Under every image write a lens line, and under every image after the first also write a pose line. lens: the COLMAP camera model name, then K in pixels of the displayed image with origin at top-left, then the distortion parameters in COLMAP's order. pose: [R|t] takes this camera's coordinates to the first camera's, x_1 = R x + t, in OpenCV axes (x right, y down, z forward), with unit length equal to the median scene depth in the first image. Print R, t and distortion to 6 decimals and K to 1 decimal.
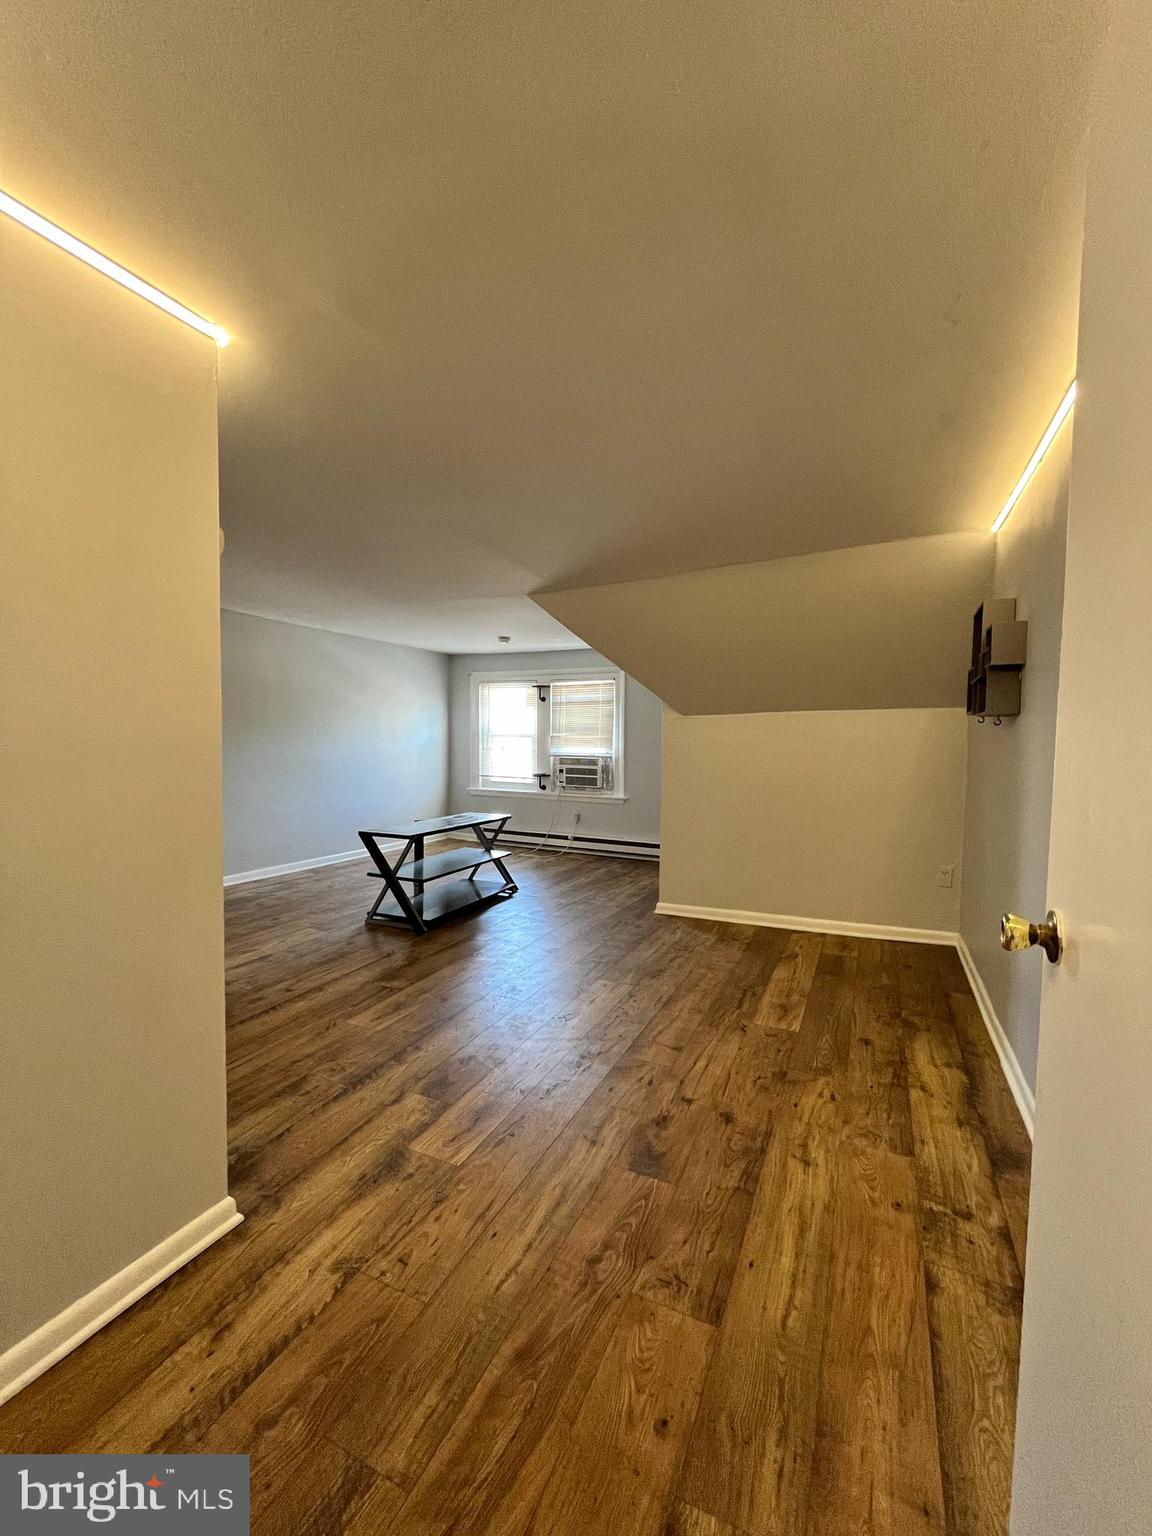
lens RADIAL K [[620.7, 0, 579.4], [0, 620.7, 769.5], [0, 0, 1]] dist [-0.003929, 0.000279]
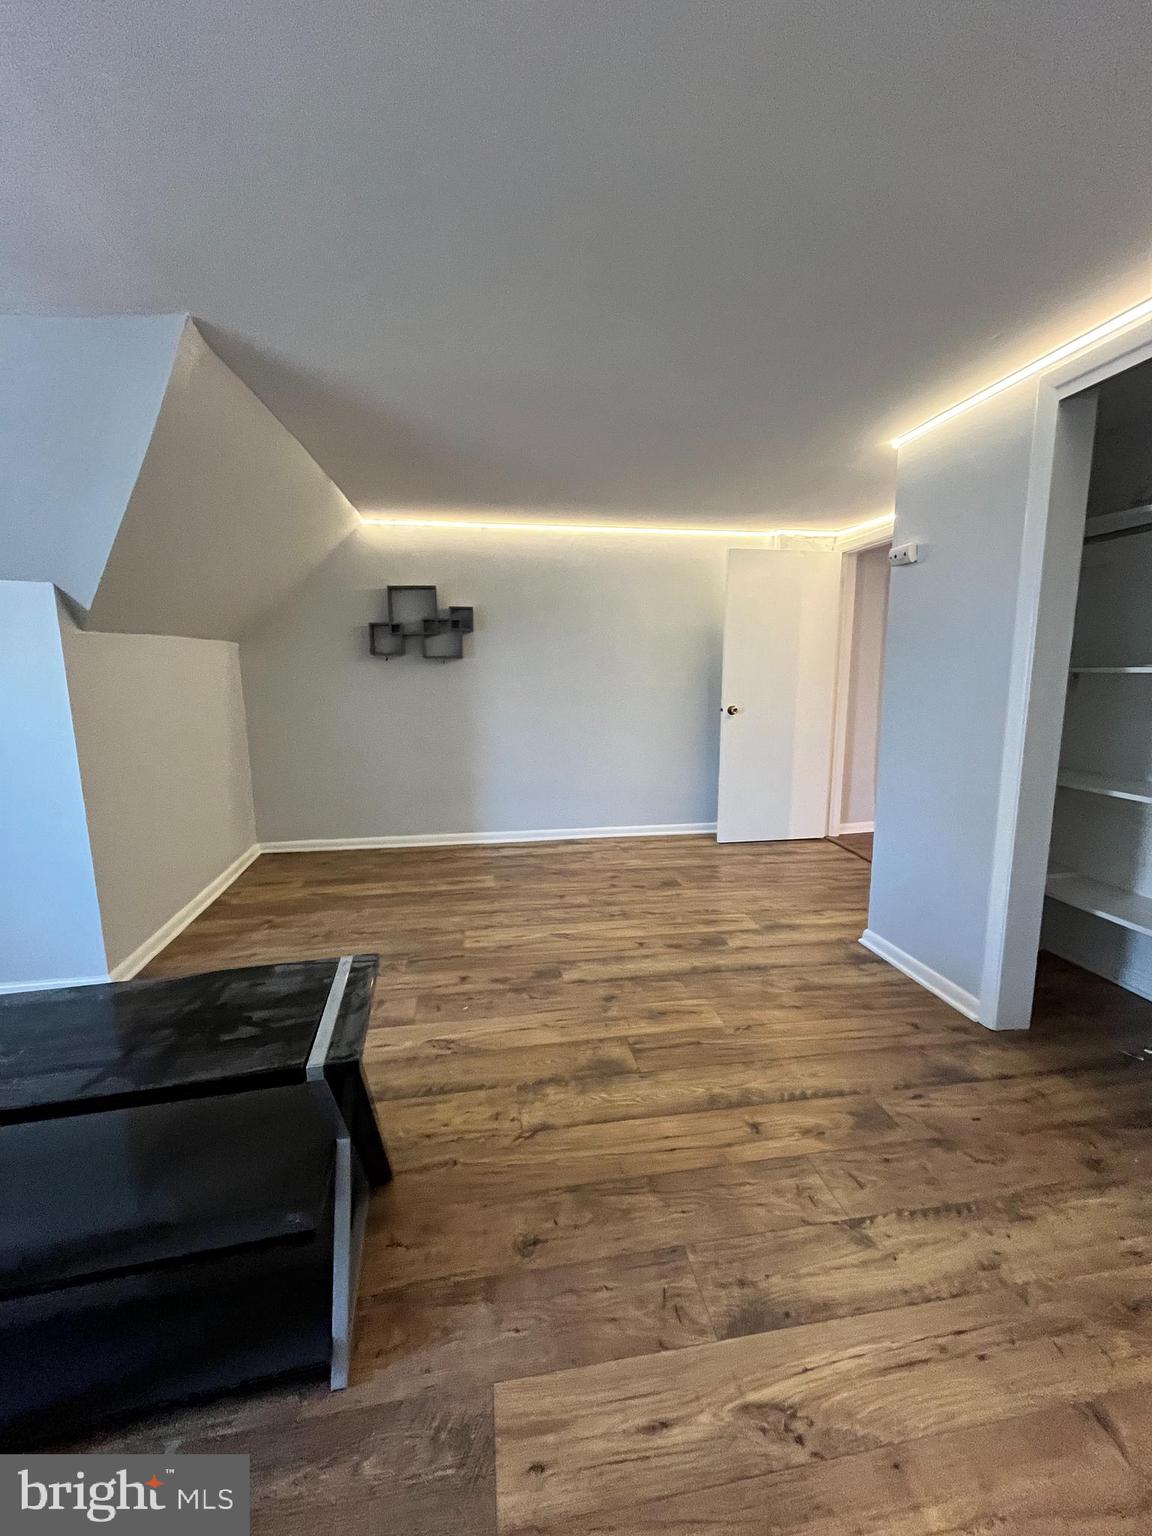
lens RADIAL K [[620.7, 0, 579.6], [0, 620.7, 770.2], [0, 0, 1]] dist [-0.003929, 0.000279]
pose [[-0.574531, -0.134045, 0.807431, -0.582713], [0.036583, 0.981307, 0.188942, -0.057703], [-0.817665, 0.138091, -0.558888, 1.033797]]
